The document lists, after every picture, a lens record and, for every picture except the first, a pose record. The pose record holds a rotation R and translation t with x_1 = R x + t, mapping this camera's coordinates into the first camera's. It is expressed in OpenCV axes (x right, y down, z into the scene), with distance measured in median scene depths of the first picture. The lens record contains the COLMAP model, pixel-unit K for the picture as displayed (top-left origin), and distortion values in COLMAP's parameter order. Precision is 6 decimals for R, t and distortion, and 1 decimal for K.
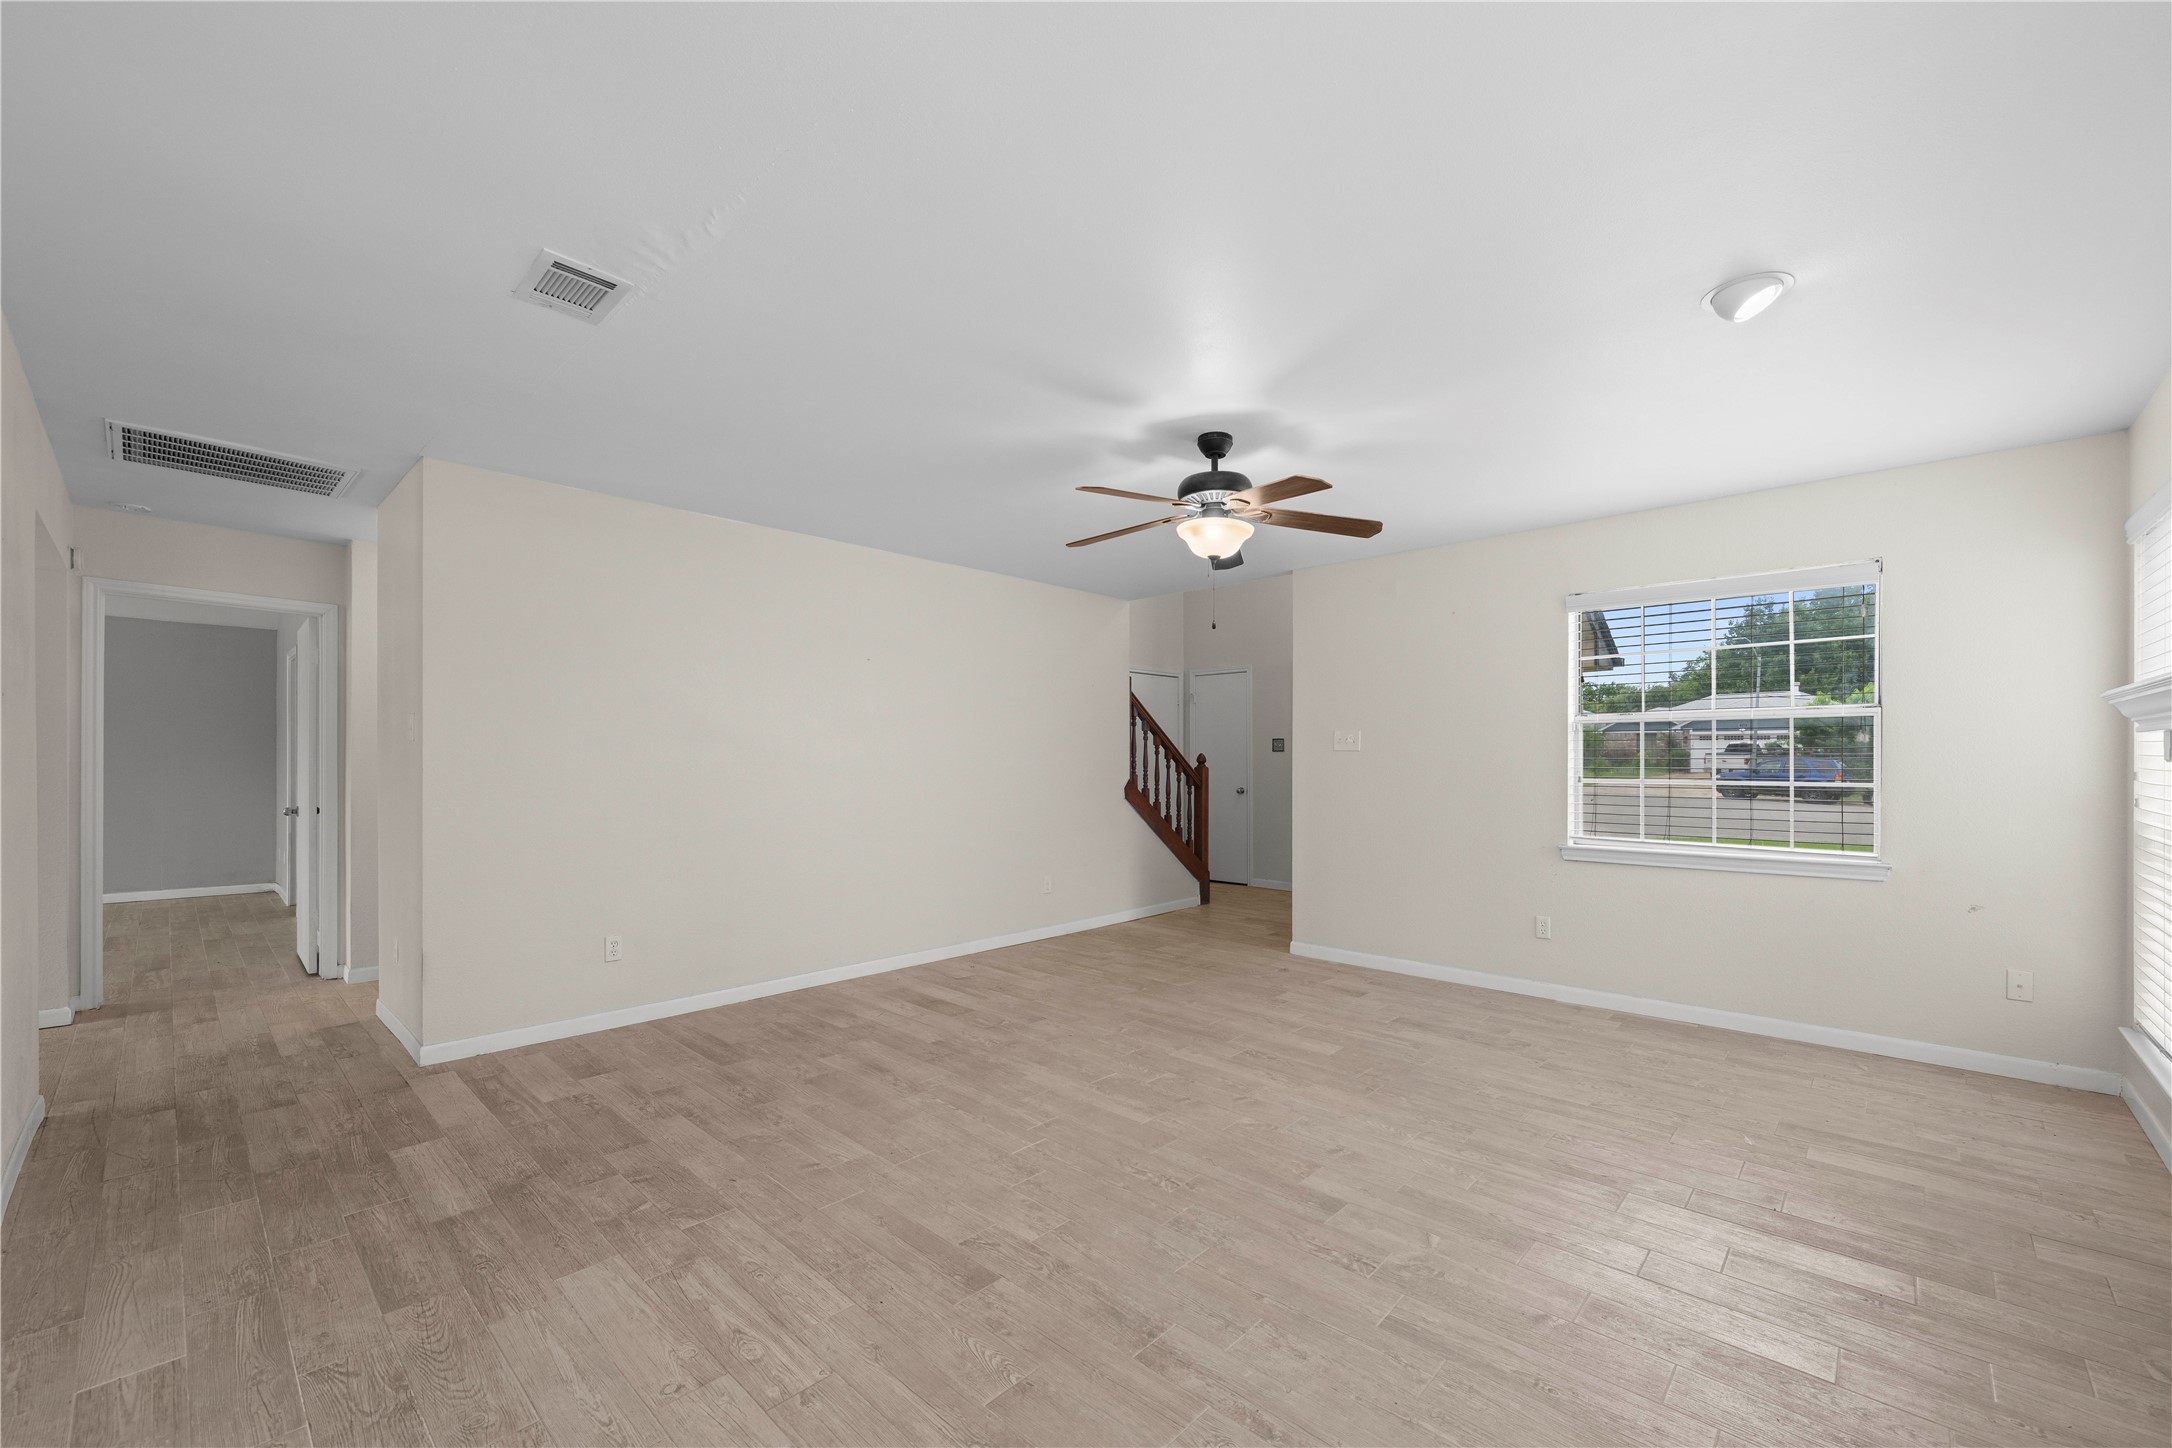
lens RADIAL K [[858.0, 0, 1094.9], [0, 858.0, 754.0], [0, 0, 1]] dist [0.001781, 0.000106]
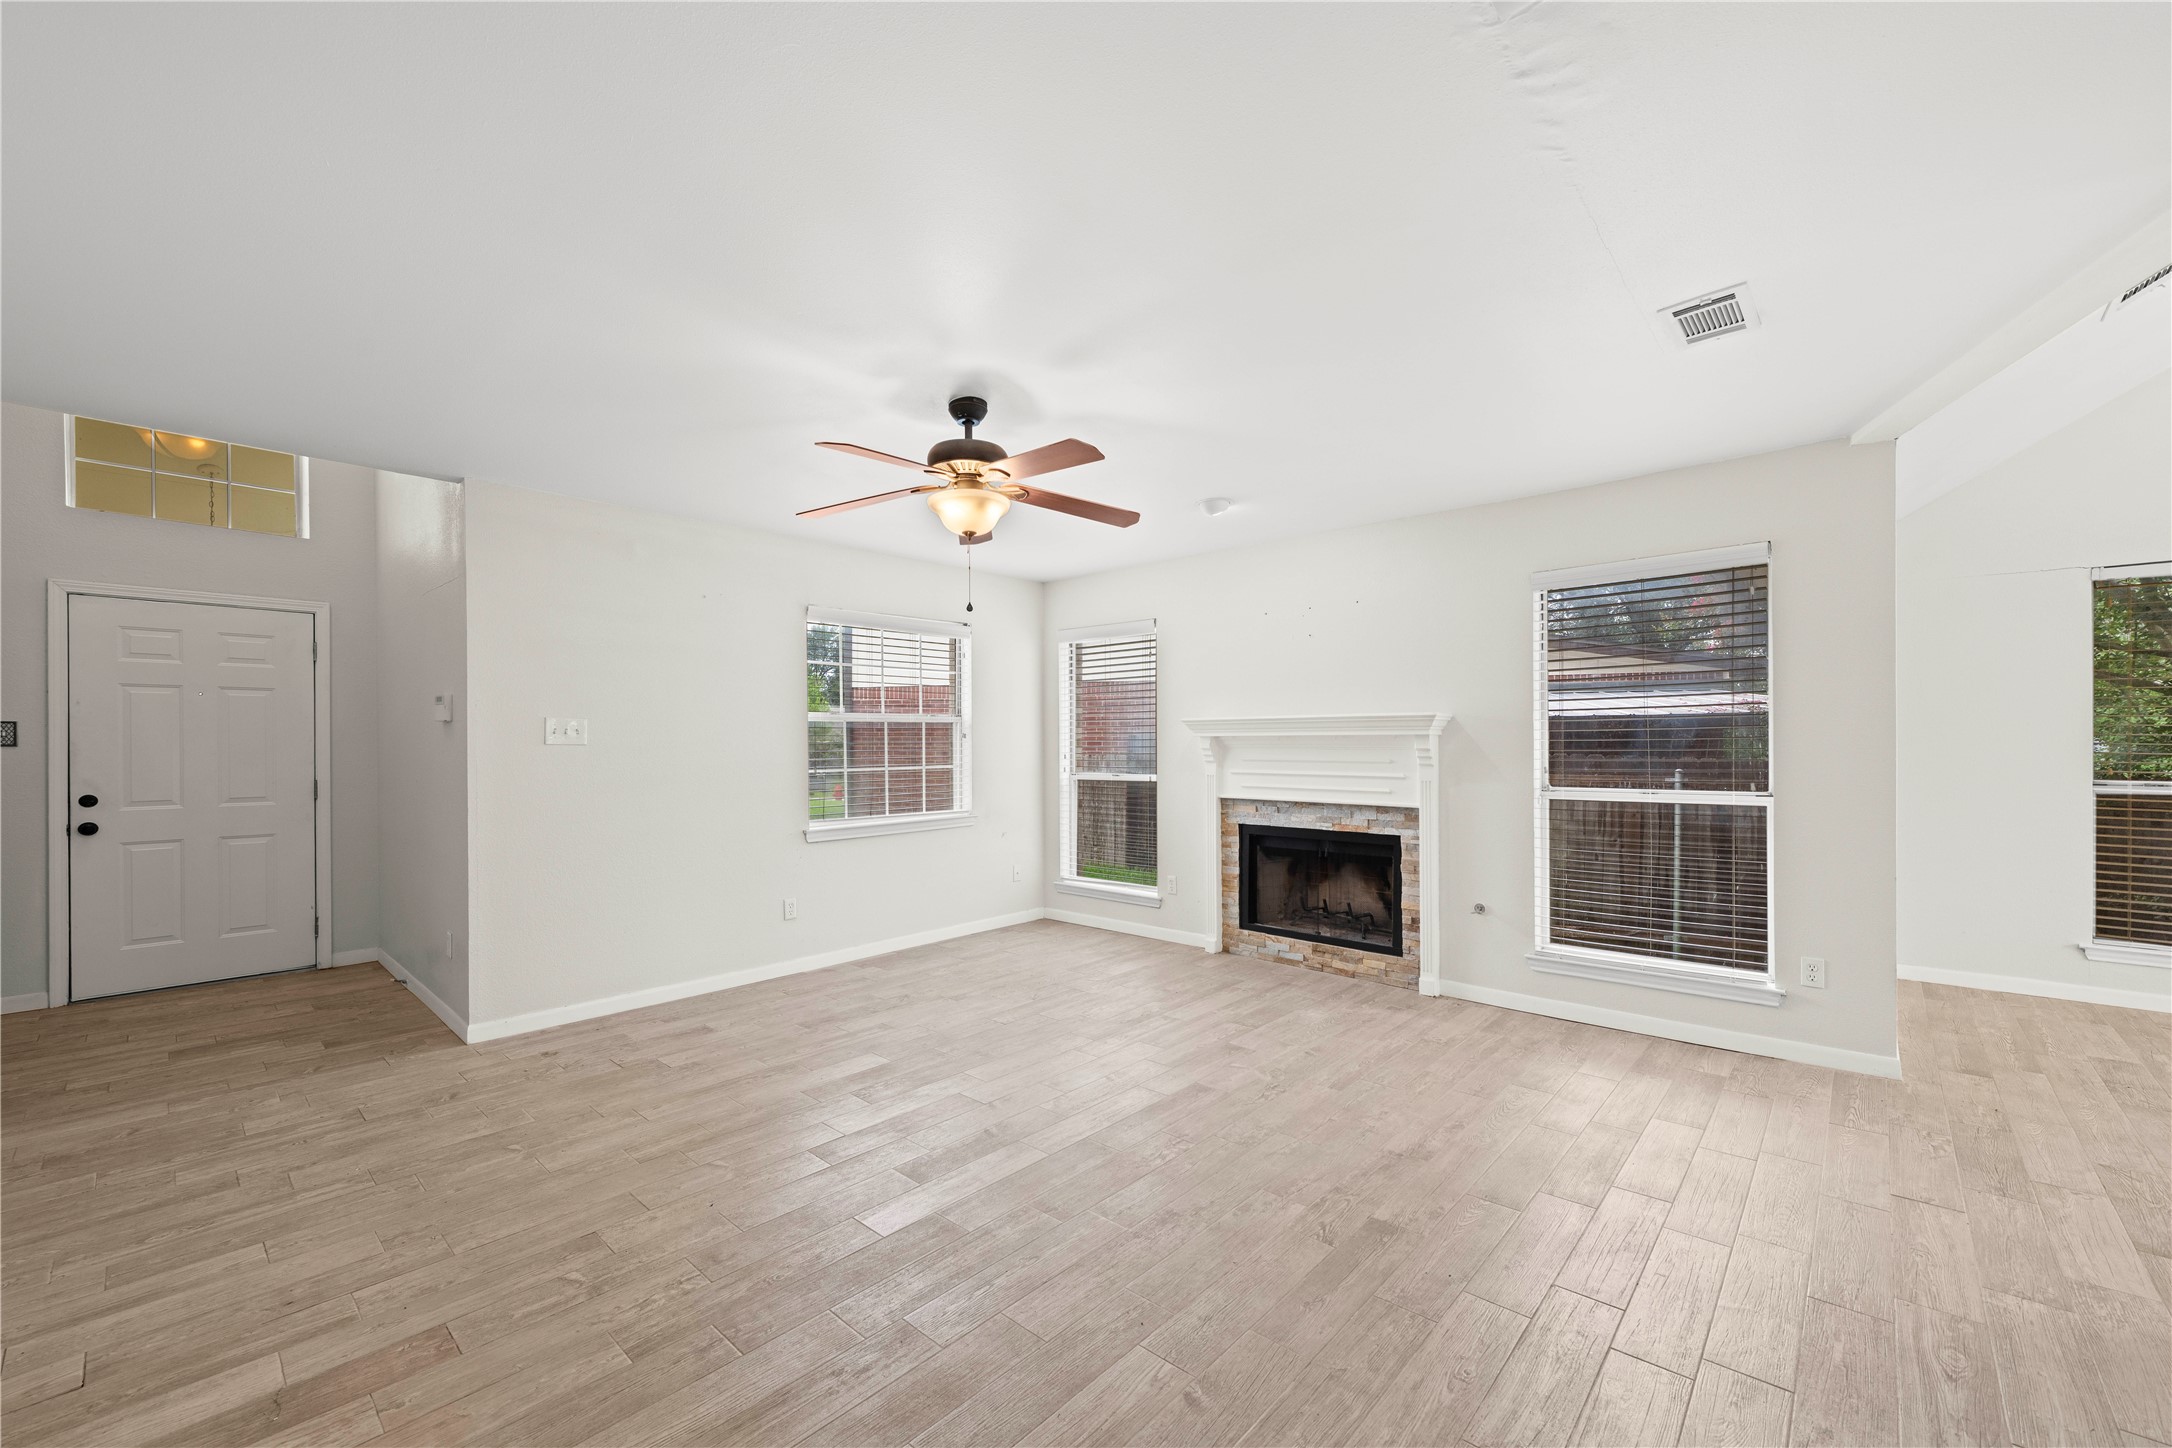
lens RADIAL K [[867.2, 0, 1094.2], [0, 867.2, 743.2], [0, 0, 1]] dist [0.000810, -0.000074]
pose [[-0.012435, 0.001663, 0.999921, -0.748548], [0.003826, 0.999991, -0.001616, -0.002596], [-0.999915, 0.003806, -0.012441, 0.834369]]
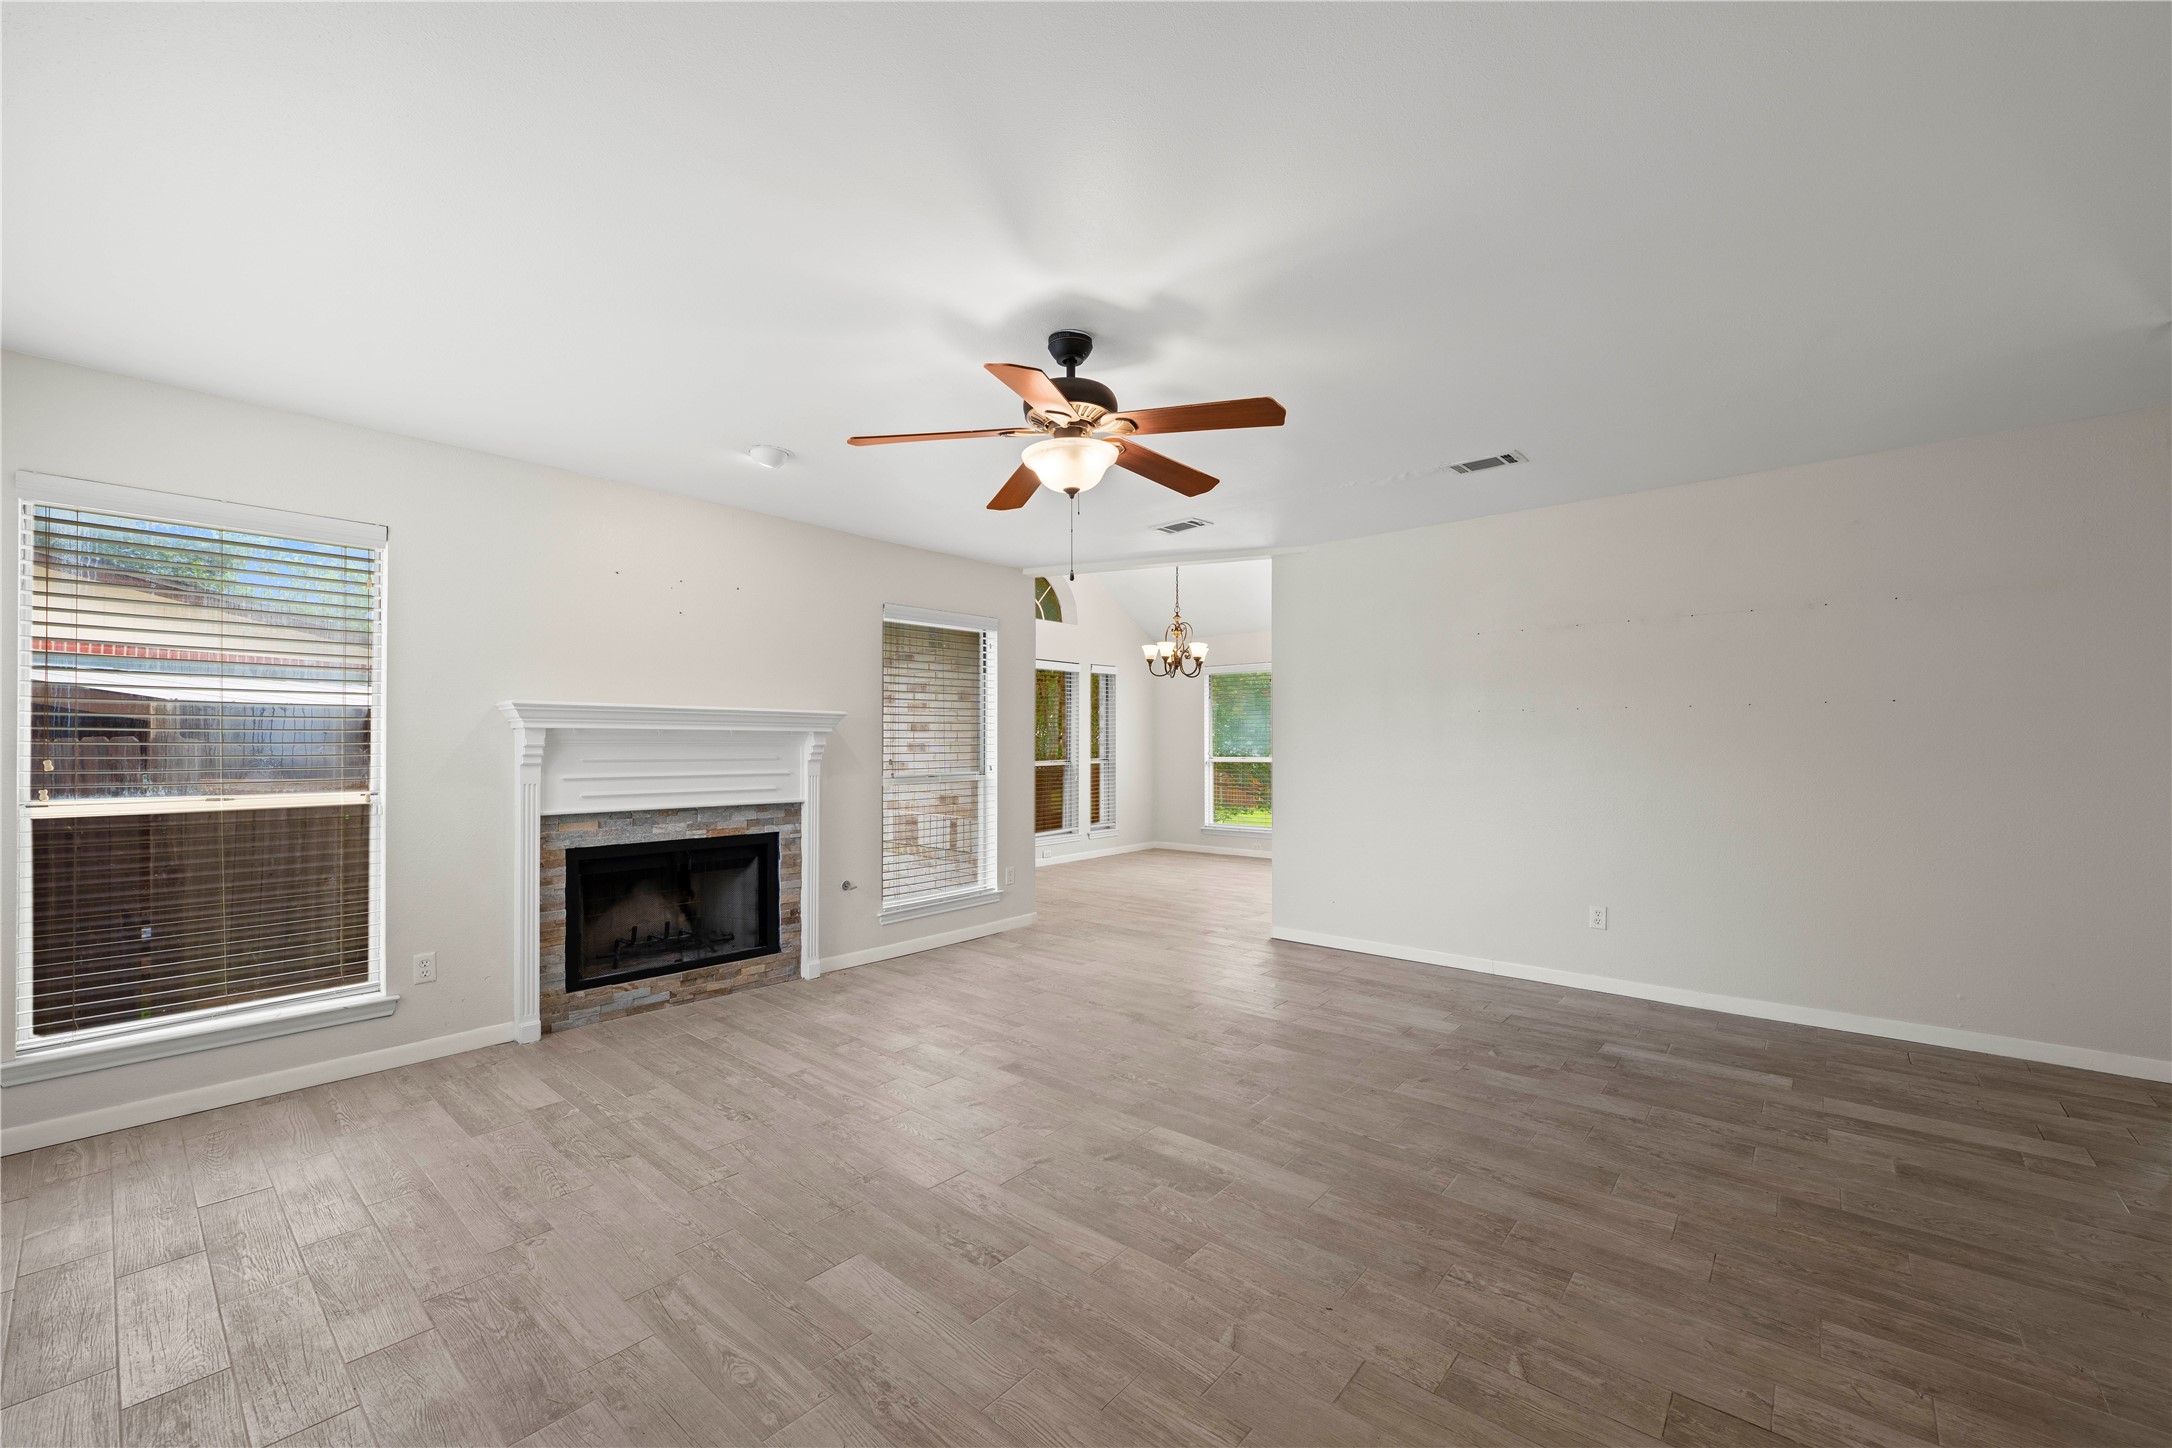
lens RADIAL K [[867.2, 0, 1094.2], [0, 867.2, 743.2], [0, 0, 1]] dist [0.000810, -0.000074]
pose [[-0.998909, 0.001244, -0.046688, 0.147270], [0.001331, 0.999997, -0.001842, 0.005182], [0.046686, -0.001902, -0.998908, 1.700490]]
